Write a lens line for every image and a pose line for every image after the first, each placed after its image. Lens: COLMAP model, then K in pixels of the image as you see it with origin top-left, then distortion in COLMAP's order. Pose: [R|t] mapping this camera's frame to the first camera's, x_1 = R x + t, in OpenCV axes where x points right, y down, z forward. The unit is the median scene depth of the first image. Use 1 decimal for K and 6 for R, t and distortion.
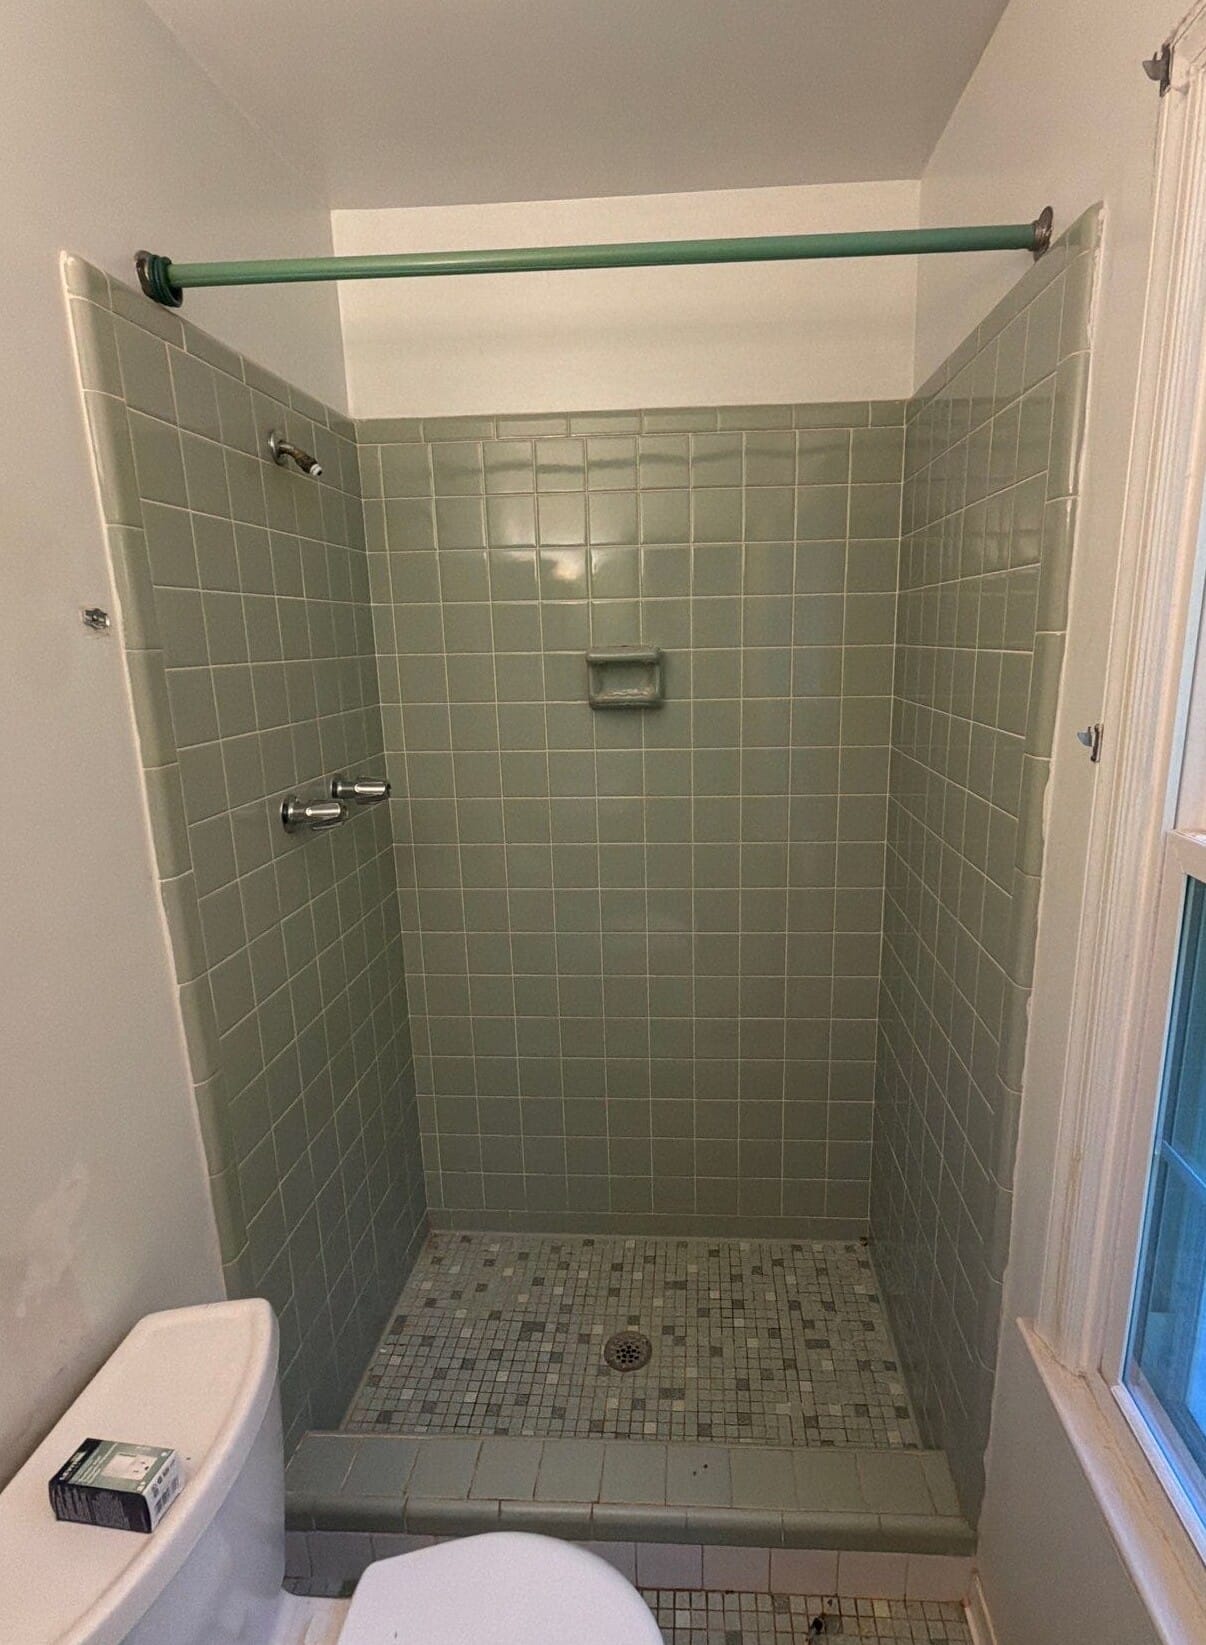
lens RADIAL K [[801.3, 0, 650.3], [0, 801.3, 825.3], [0, 0, 1]] dist [-0.014648, 0.000590]
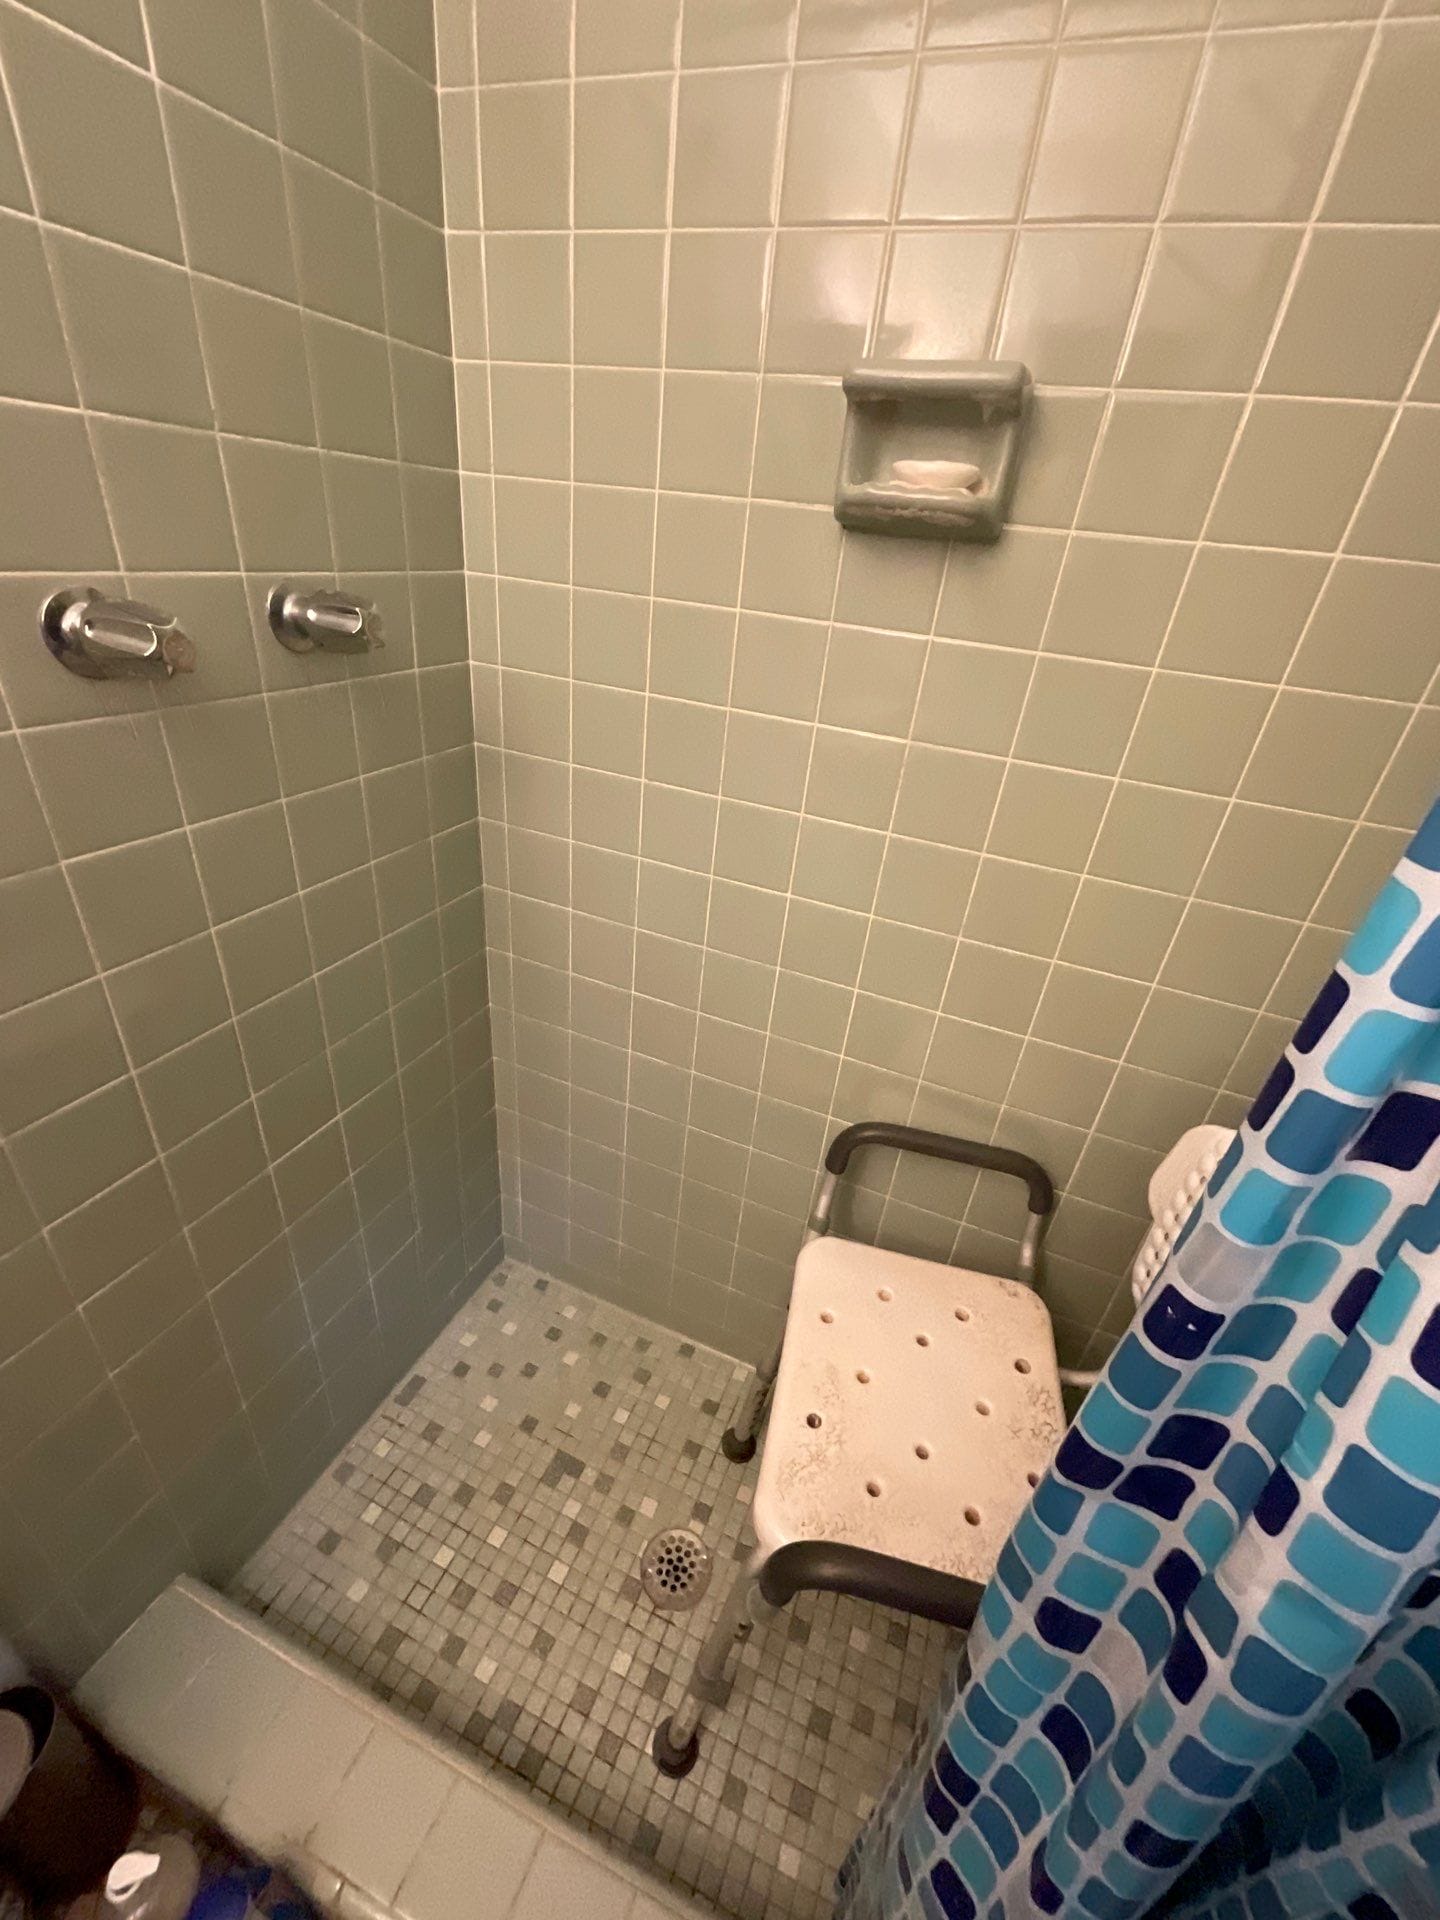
lens RADIAL K [[766.3, 0, 726.8], [0, 766.3, 958.8], [0, 0, 1]] dist [-0.001042, -0.000004]
pose [[0.940247, 0.253588, -0.227220, 0.029167], [-0.183856, 0.939798, 0.288057, -0.024866], [0.286589, -0.229069, 0.930266, 0.505749]]
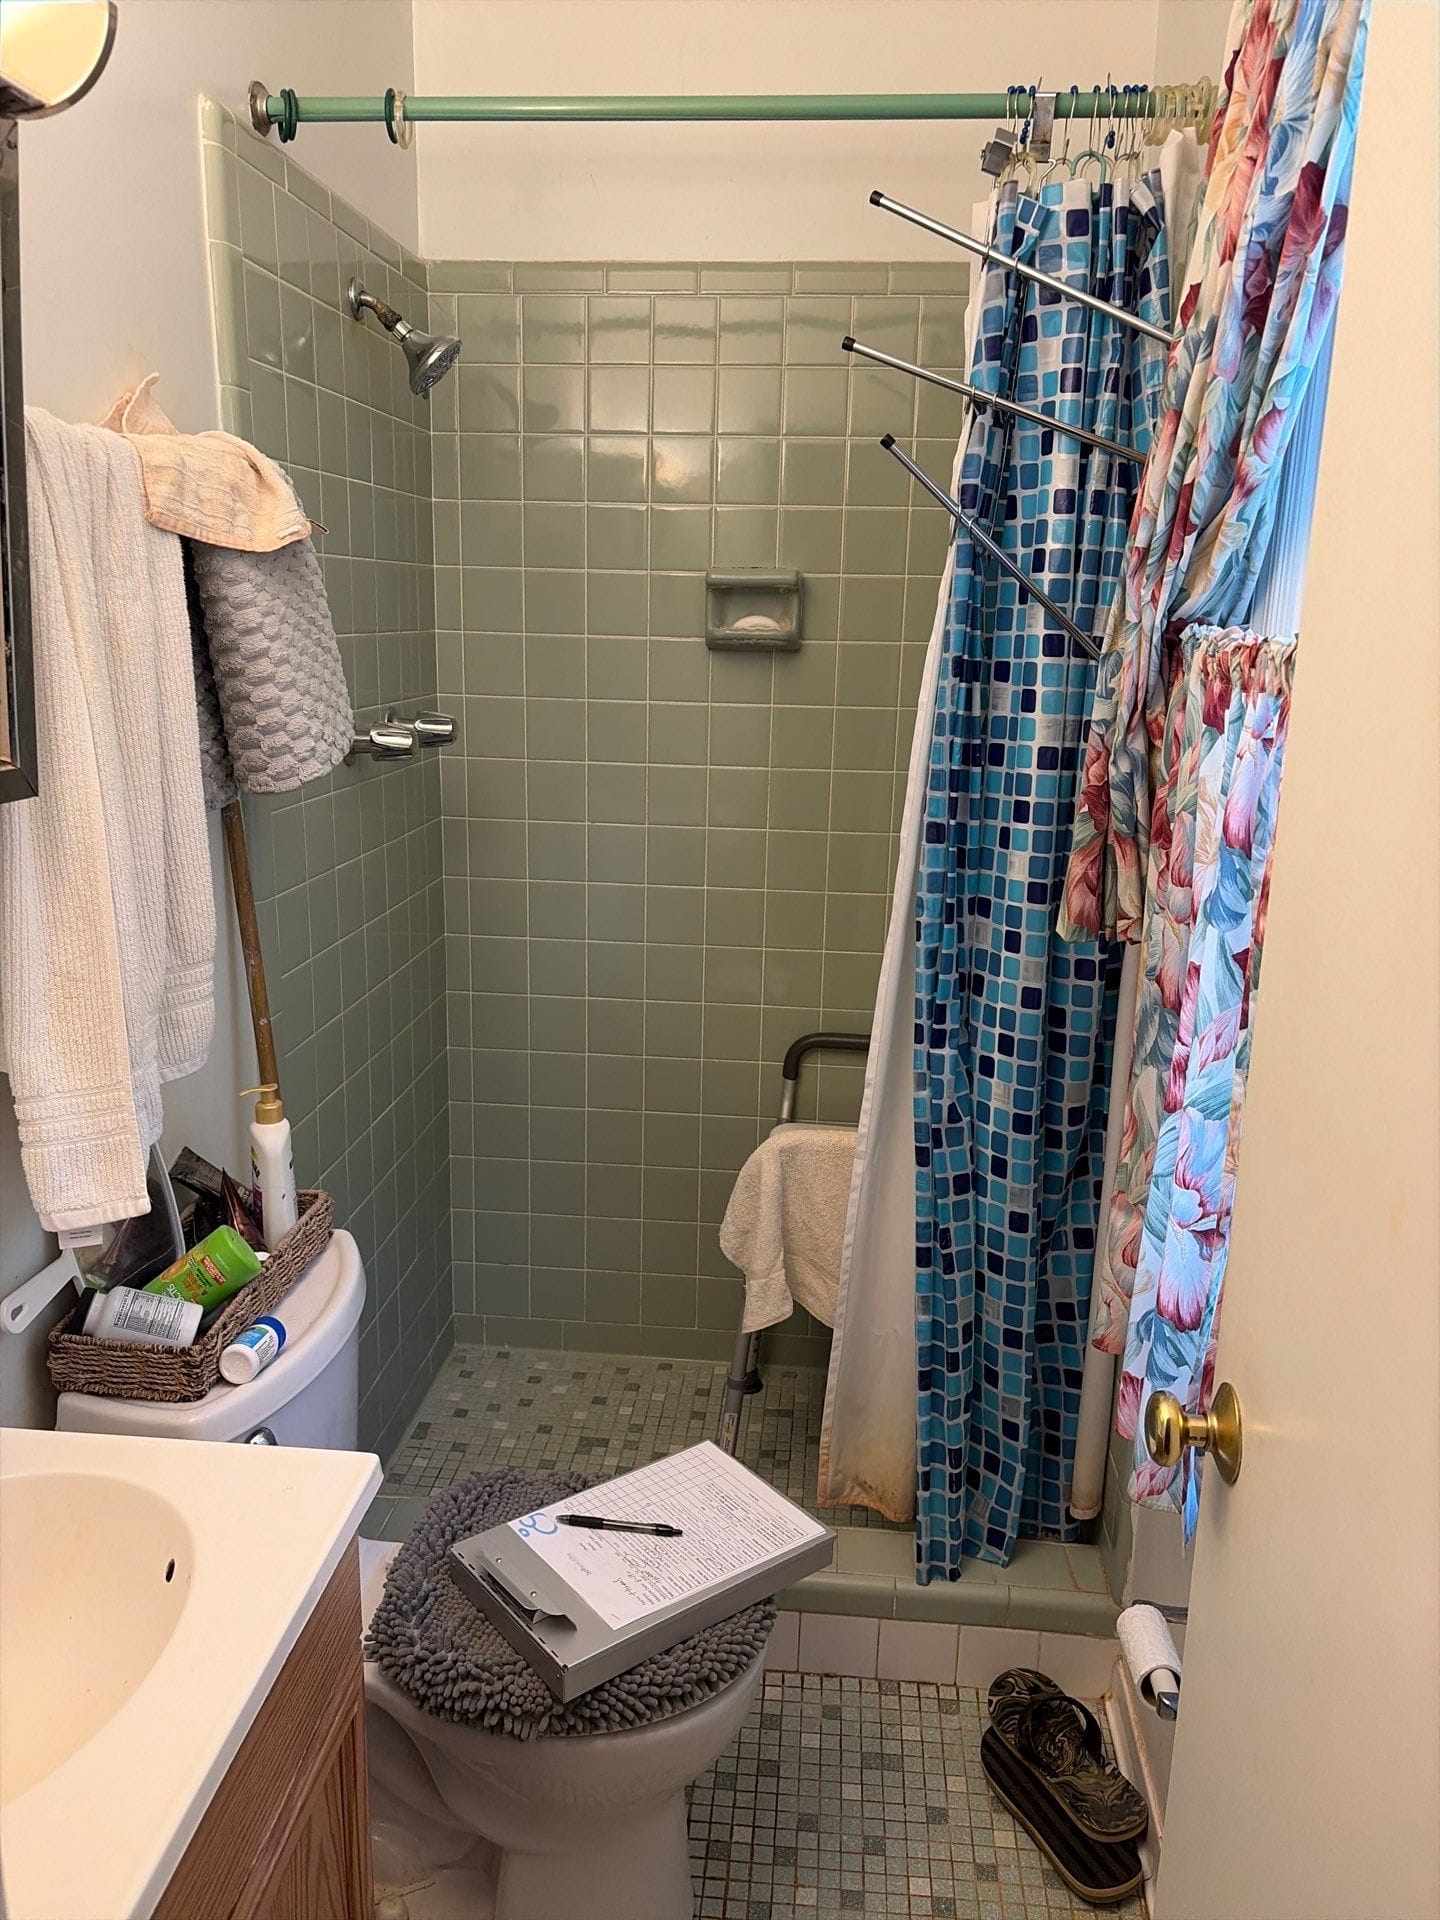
lens RADIAL K [[1379.5, 0, 720.0], [0, 1379.5, 960.0], [0, 0, 1]] dist [0.004122, -0.002598]
pose [[0.998393, 0.049422, -0.027719, -0.009839], [-0.048894, 0.998615, 0.019411, 0.128117], [0.028640, -0.018025, 0.999427, -0.335920]]
